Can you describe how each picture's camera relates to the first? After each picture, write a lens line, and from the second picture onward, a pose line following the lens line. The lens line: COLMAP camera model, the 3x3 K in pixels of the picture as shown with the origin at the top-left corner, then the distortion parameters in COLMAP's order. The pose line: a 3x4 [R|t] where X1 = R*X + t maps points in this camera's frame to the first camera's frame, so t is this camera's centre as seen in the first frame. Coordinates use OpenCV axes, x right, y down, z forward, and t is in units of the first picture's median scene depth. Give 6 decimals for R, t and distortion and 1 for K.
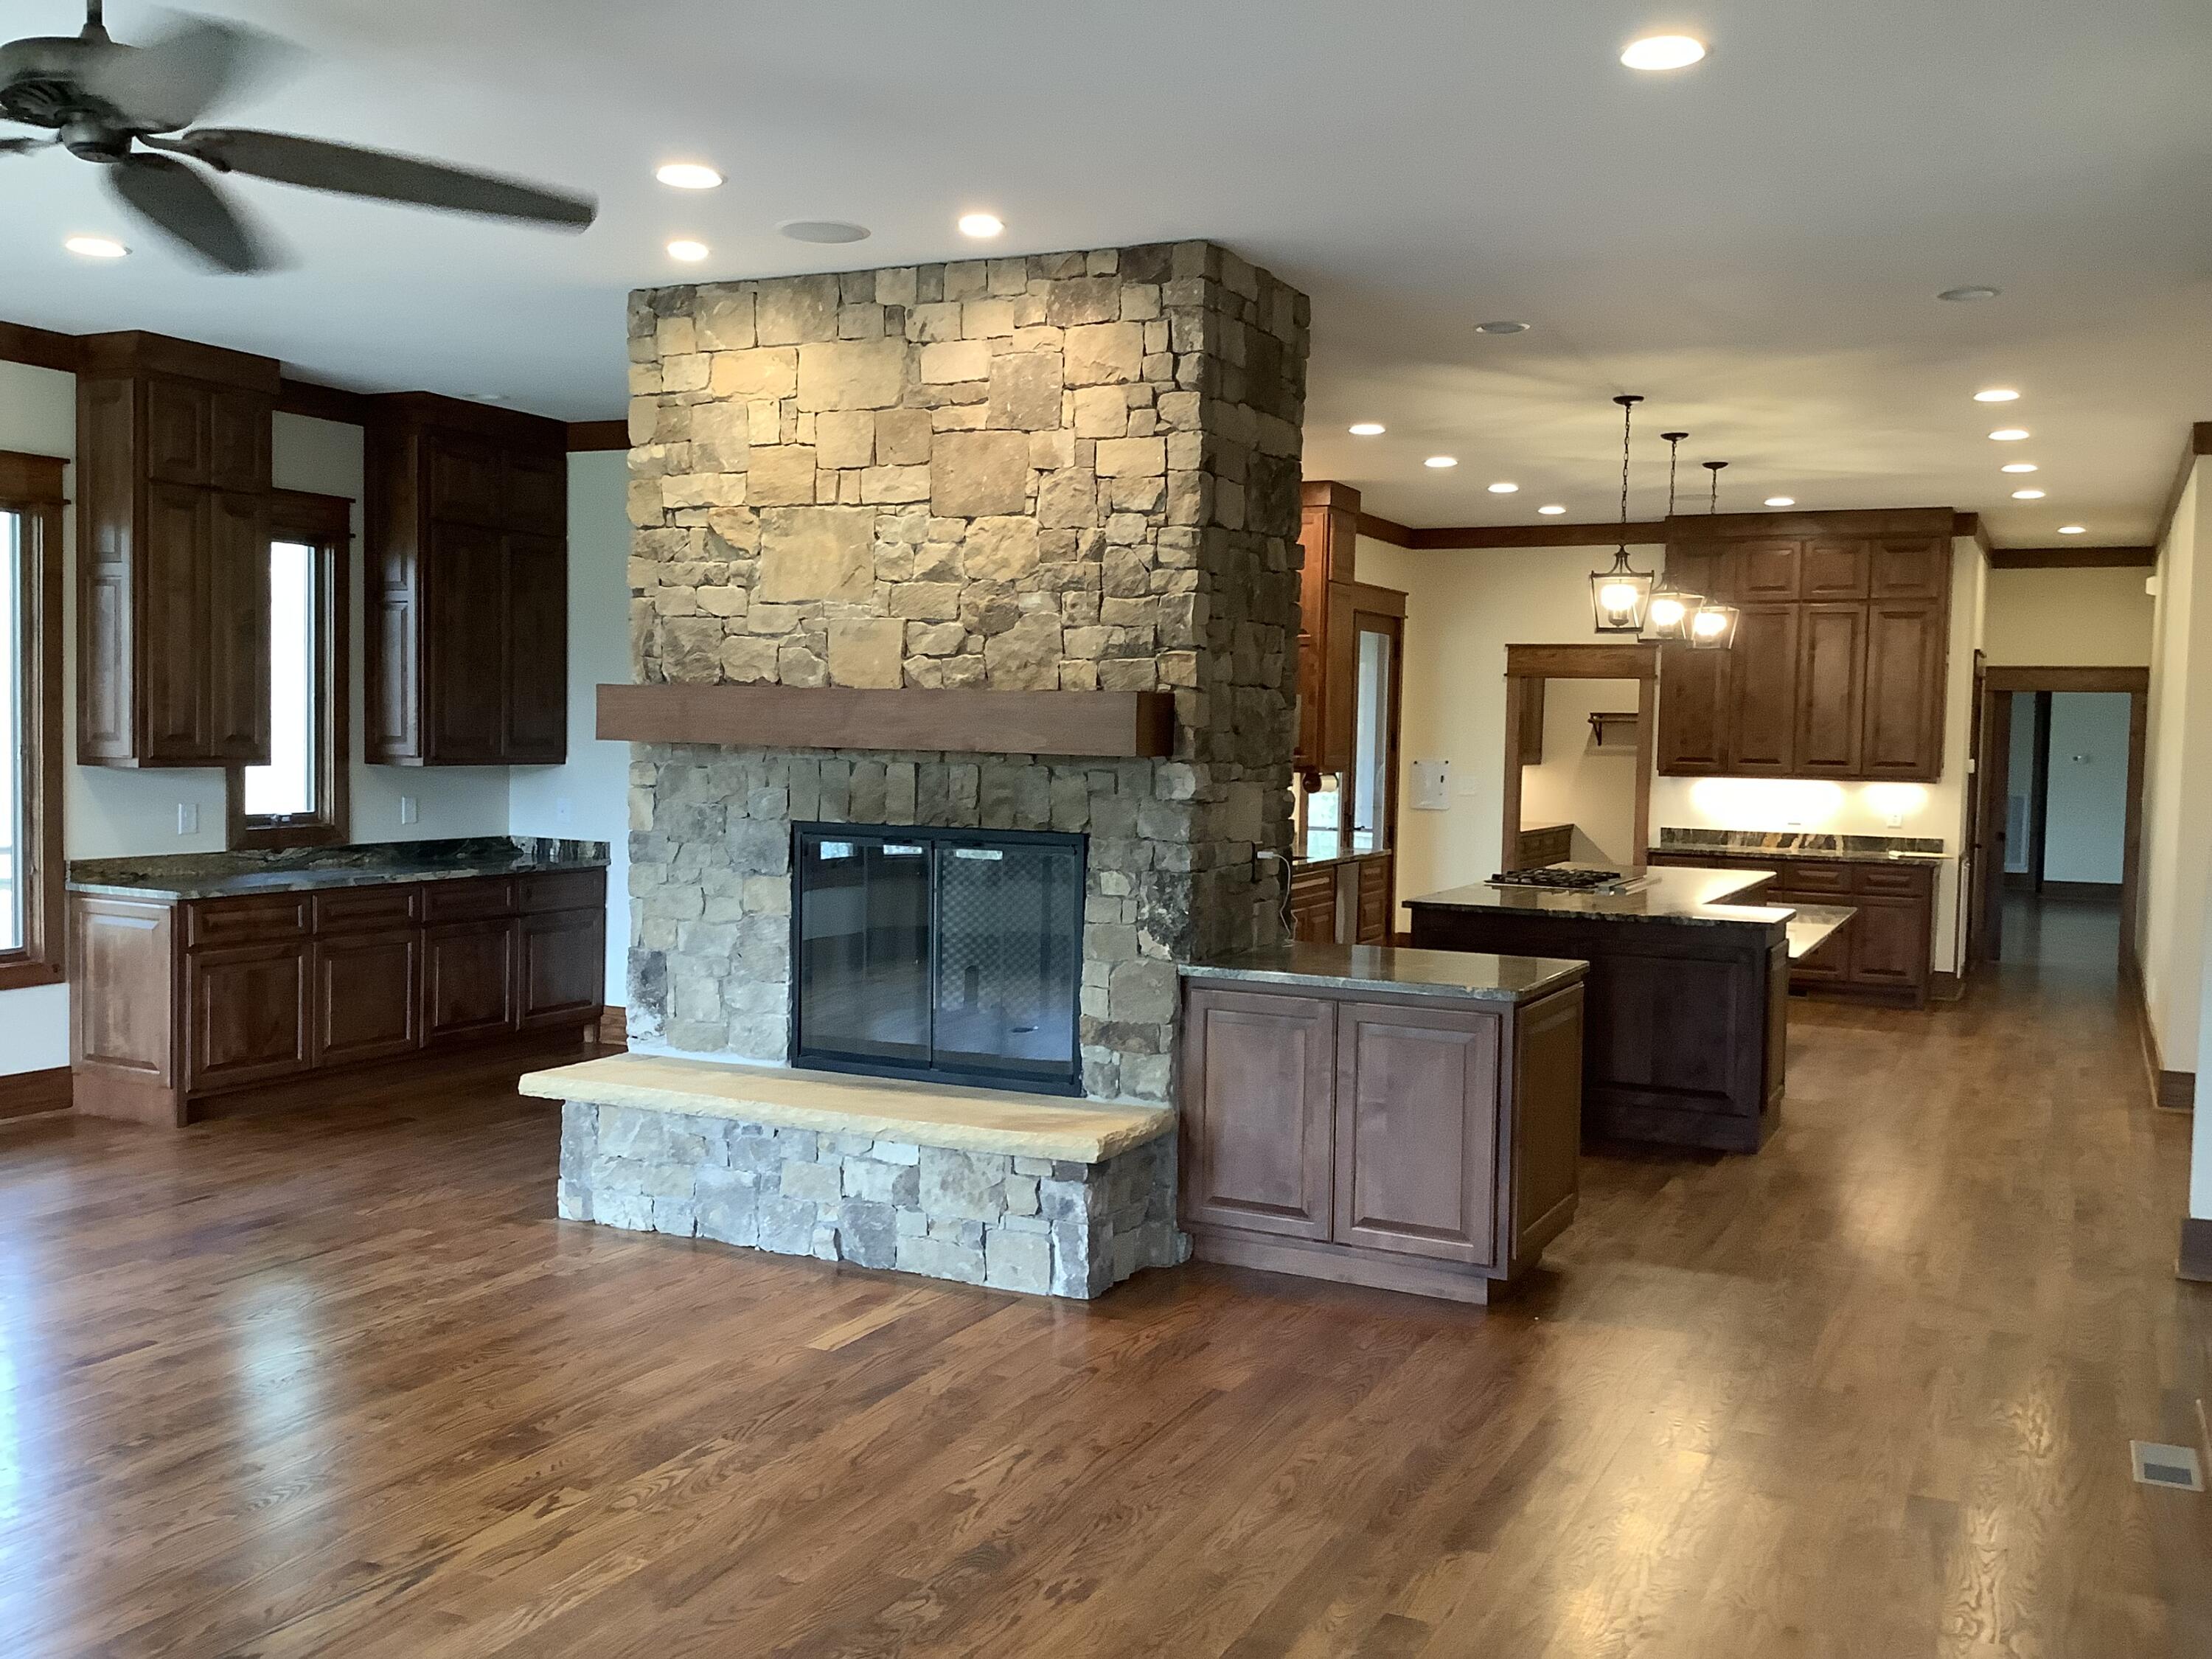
lens RADIAL K [[1975.9, 0, 1107.9], [0, 1975.9, 835.7], [0, 0, 1]] dist [0.112630, -0.251231]
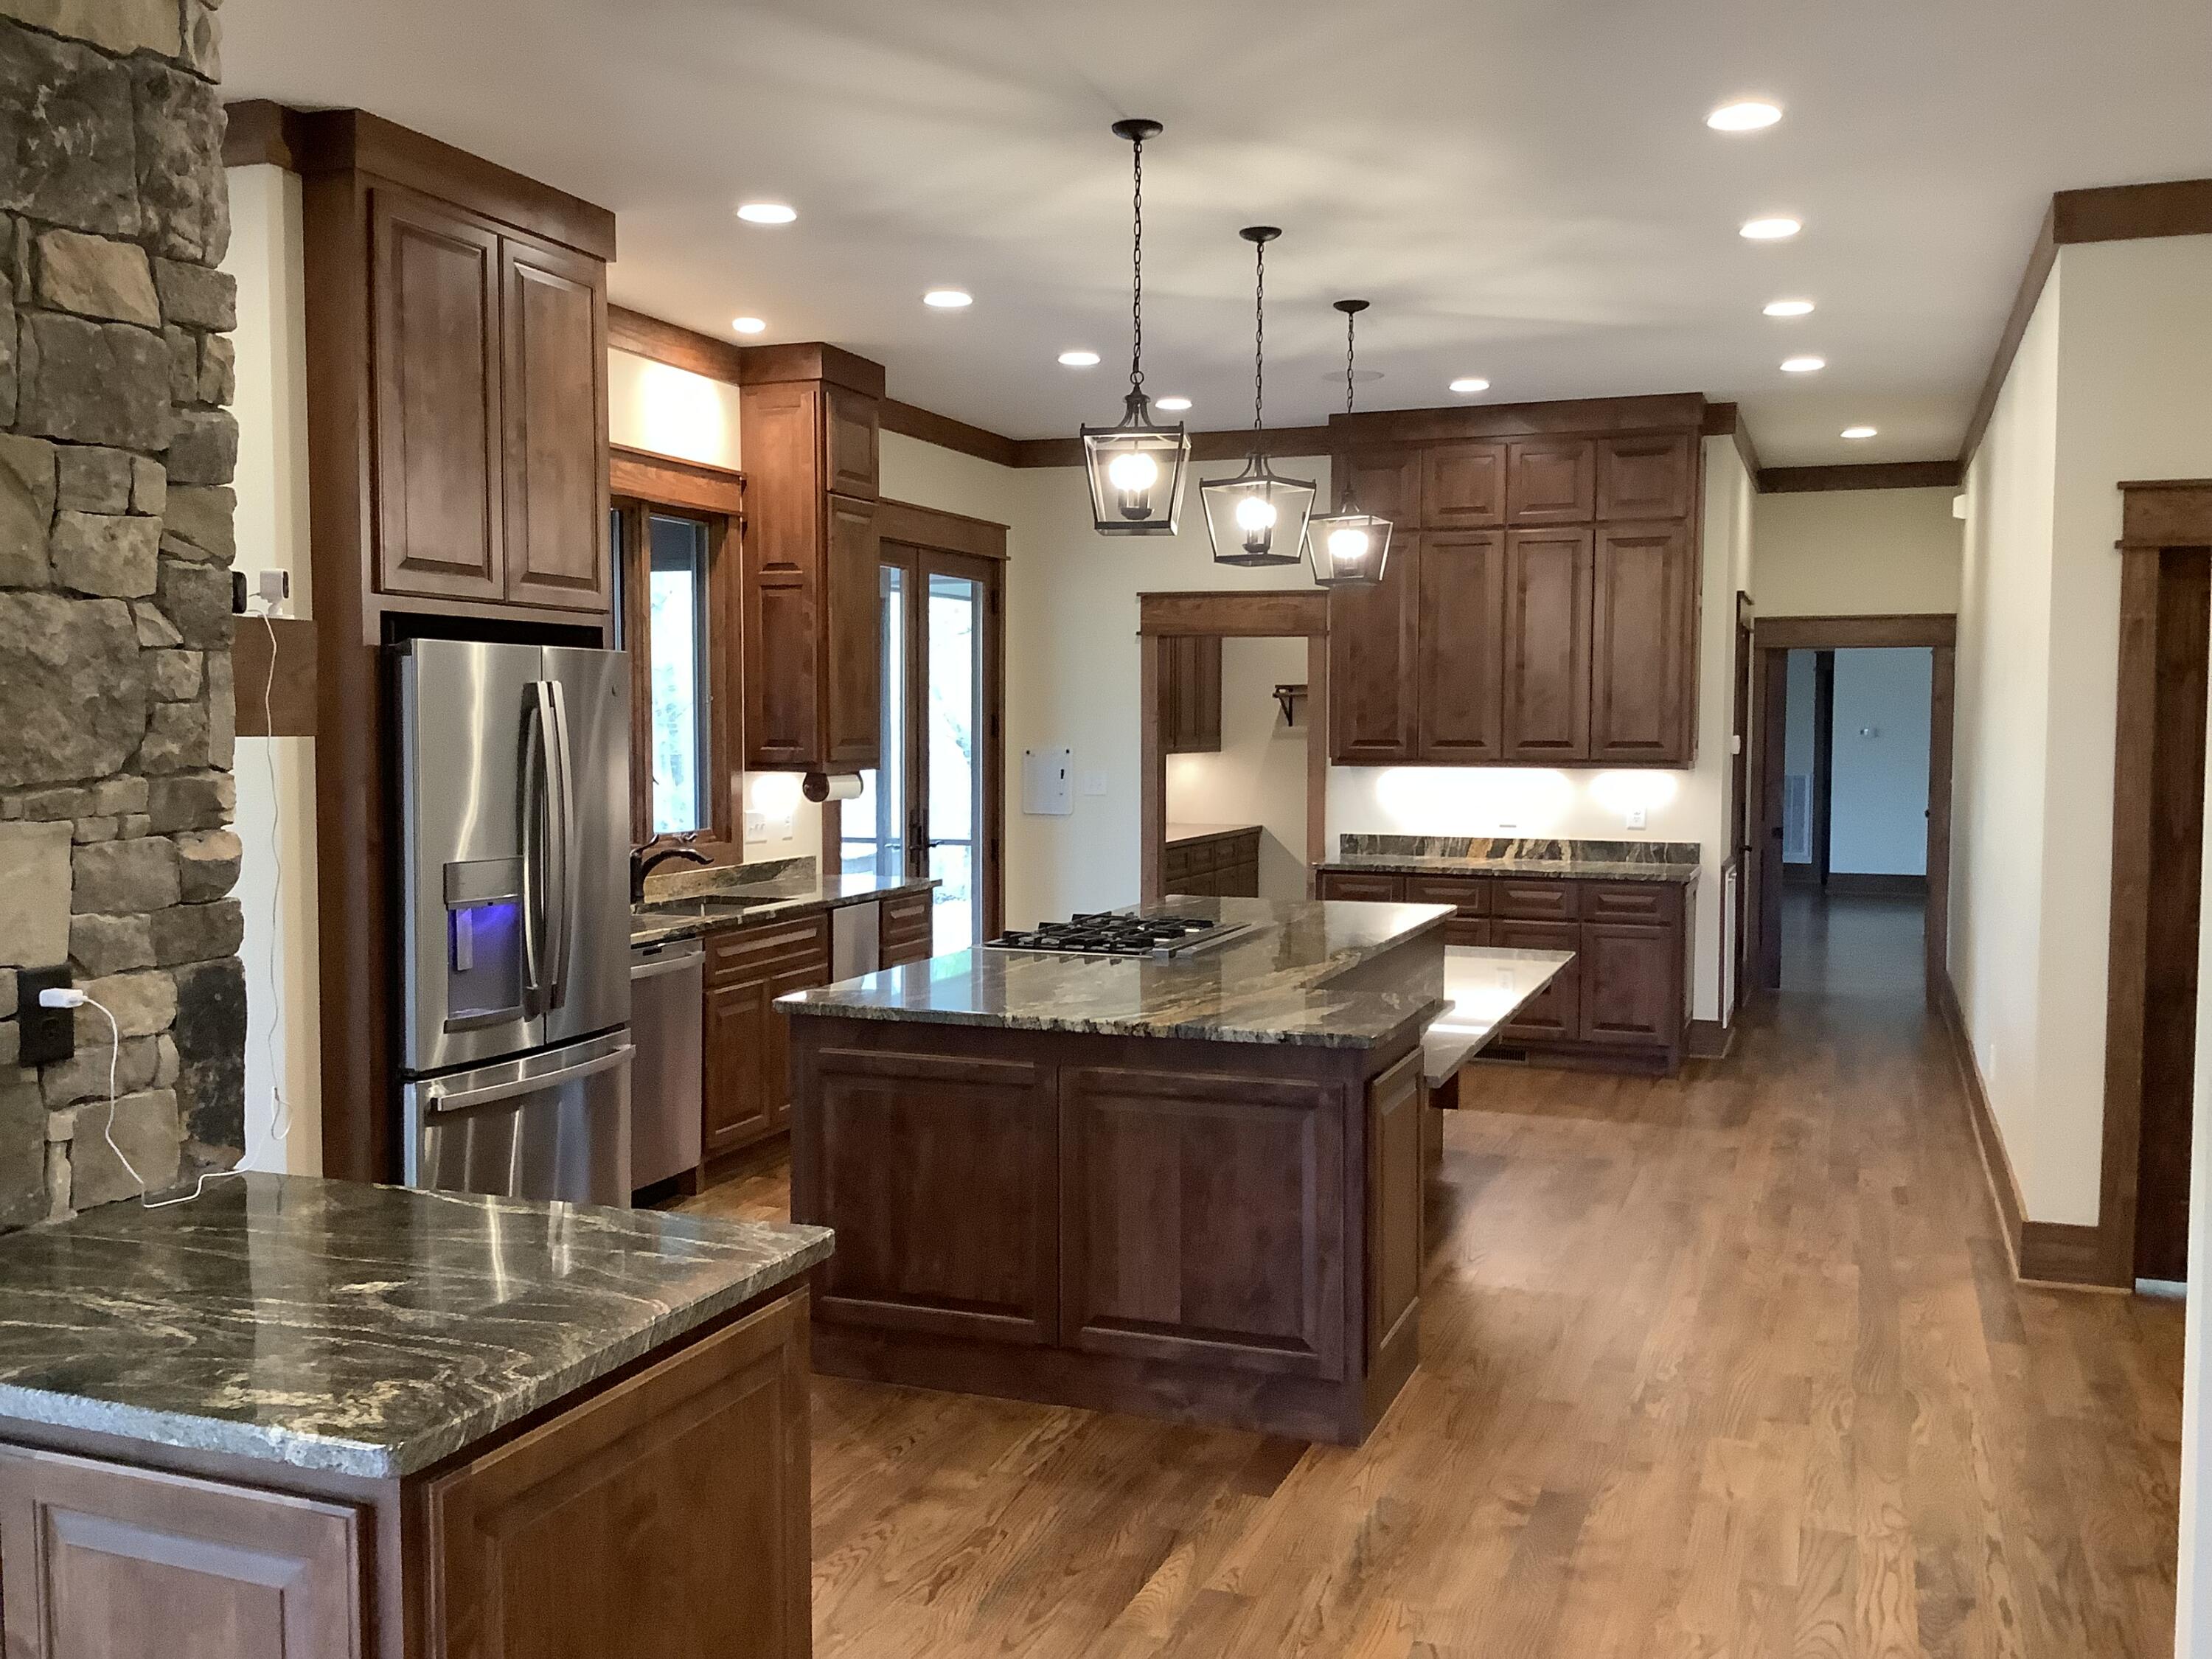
lens RADIAL K [[1983.6, 0, 1106.0], [0, 1983.6, 829.5], [0, 0, 1]] dist [0.099614, -0.167475]
pose [[0.995408, -0.022674, 0.092998, 0.128940], [0.022473, 0.999742, 0.003209, -0.010942], [-0.093047, -0.001104, 0.995661, 0.280126]]
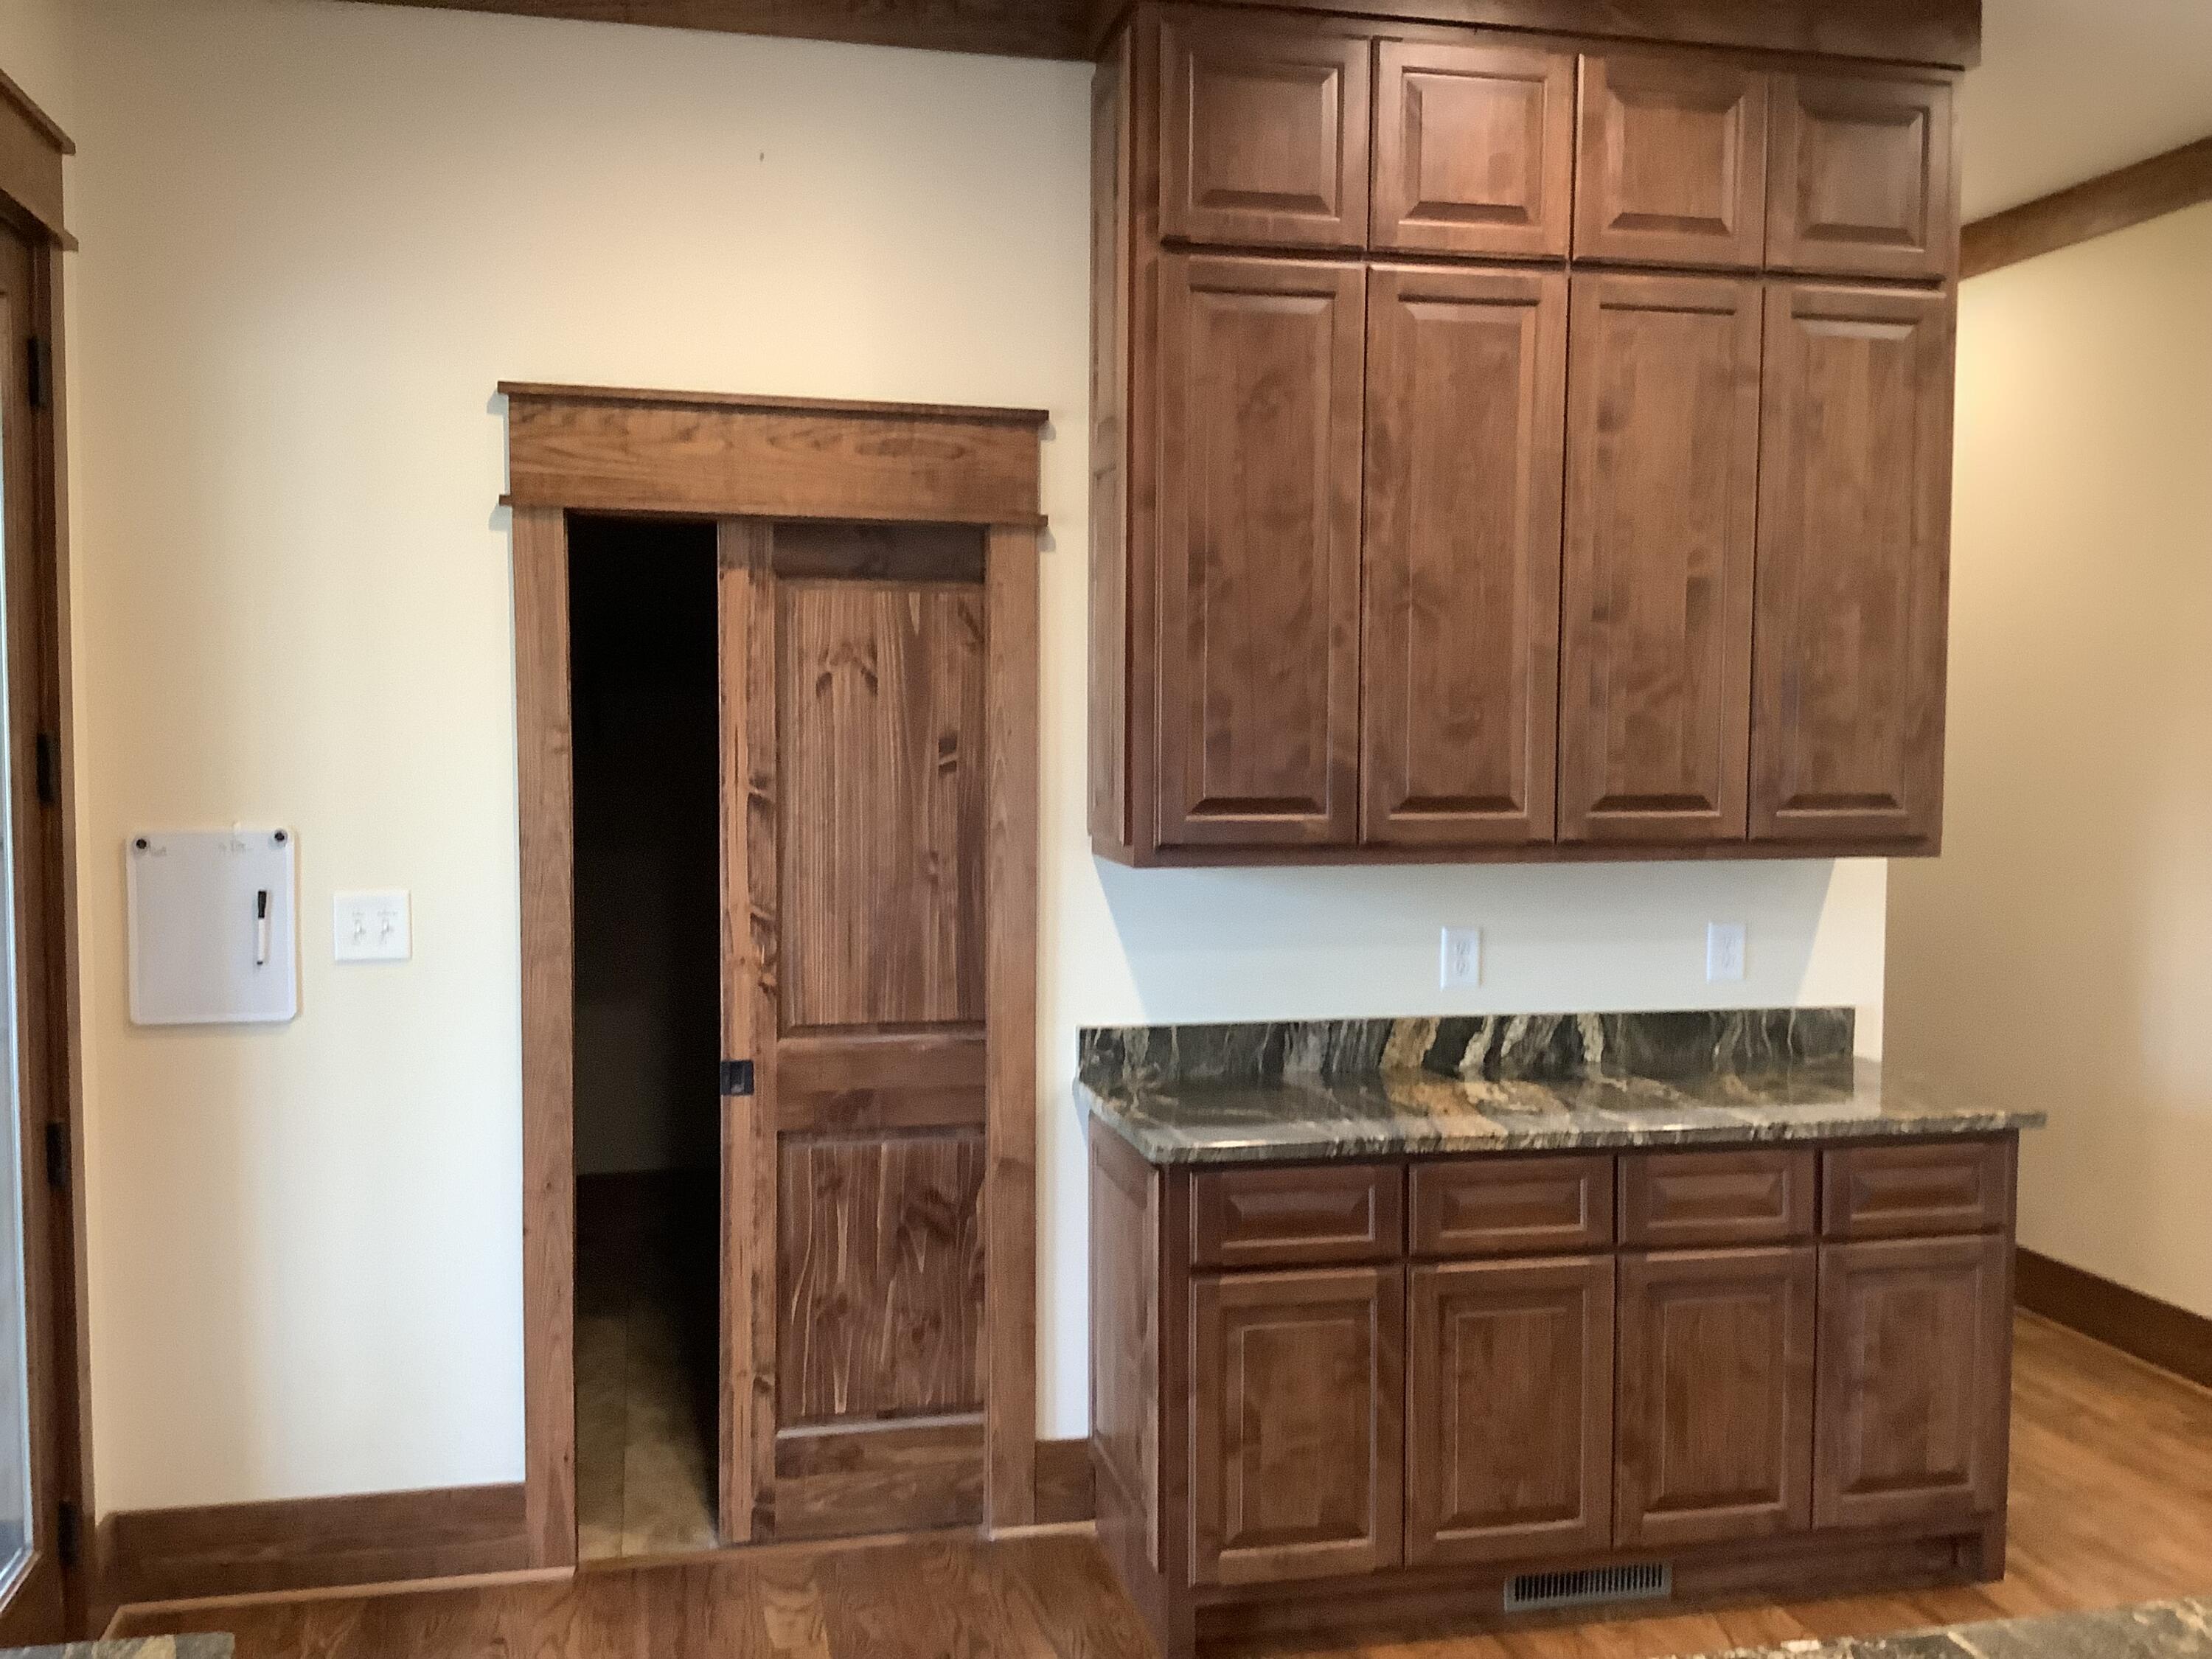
lens RADIAL K [[1983.6, 0, 1106.0], [0, 1983.6, 829.5], [0, 0, 1]] dist [0.099614, -0.167475]
pose [[0.777502, -0.057670, 0.626230, 0.102316], [0.047905, 0.998324, 0.032460, -0.046745], [-0.627053, 0.004761, 0.778962, 0.818586]]
